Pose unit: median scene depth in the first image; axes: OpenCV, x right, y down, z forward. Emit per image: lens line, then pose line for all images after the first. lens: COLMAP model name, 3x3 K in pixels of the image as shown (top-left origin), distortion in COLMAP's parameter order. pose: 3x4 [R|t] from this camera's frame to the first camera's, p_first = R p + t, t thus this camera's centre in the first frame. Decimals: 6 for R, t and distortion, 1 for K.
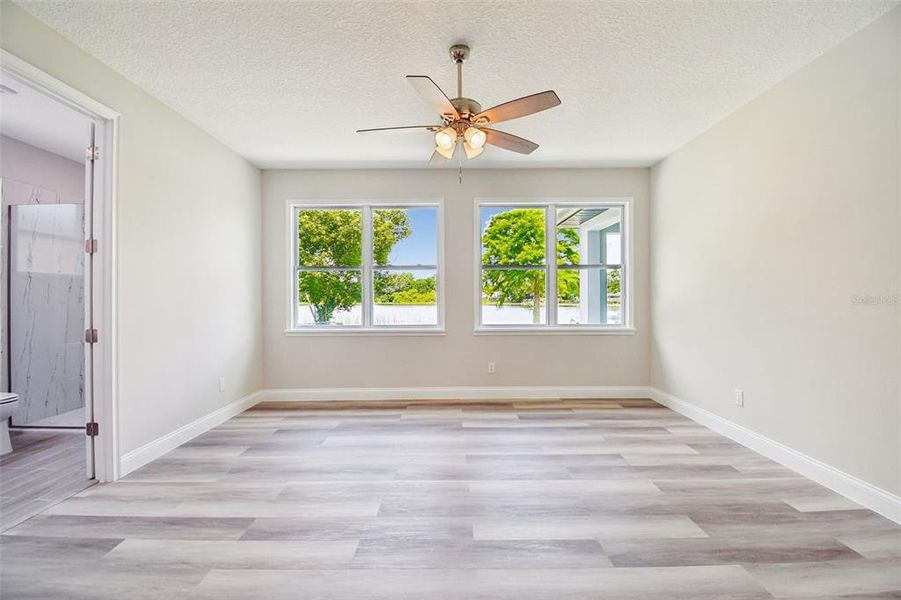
lens RADIAL K [[402.1, 0, 447.8], [0, 402.1, 292.6], [0, 0, 1]] dist [0.003827, -0.017108]
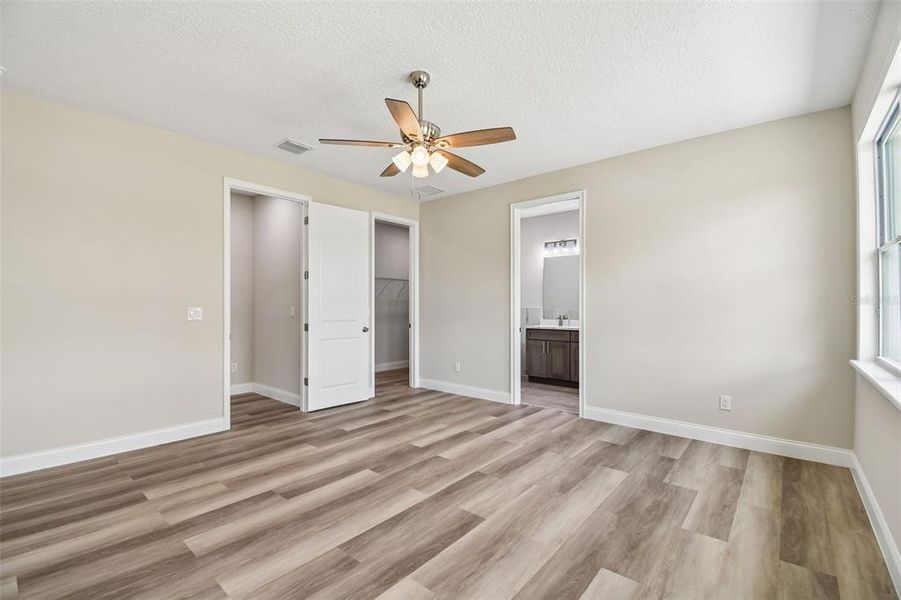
lens RADIAL K [[398.6, 0, 454.5], [0, 398.6, 304.3], [0, 0, 1]] dist [0.018377, -0.026150]
pose [[-0.639252, 0.002821, -0.768992, 0.557441], [0.009573, 0.999945, -0.004290, 0.009137], [0.768938, -0.010104, -0.639244, 1.231976]]
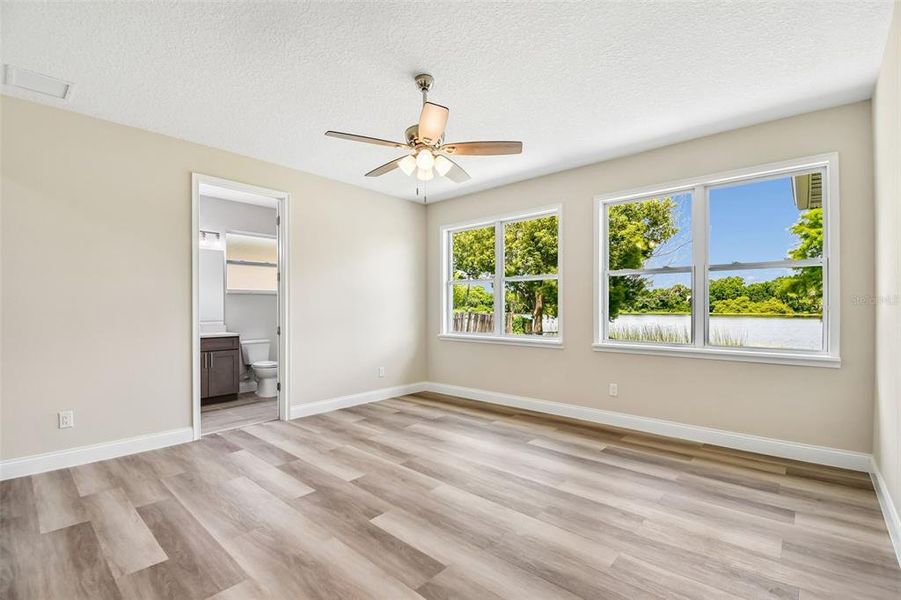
lens RADIAL K [[398.6, 0, 454.5], [0, 398.6, 304.3], [0, 0, 1]] dist [0.018377, -0.026150]
pose [[0.749310, -0.001246, -0.662219, 0.563217], [0.005796, 0.999972, 0.004677, -0.003373], [0.662194, -0.007343, 0.749296, 0.174779]]
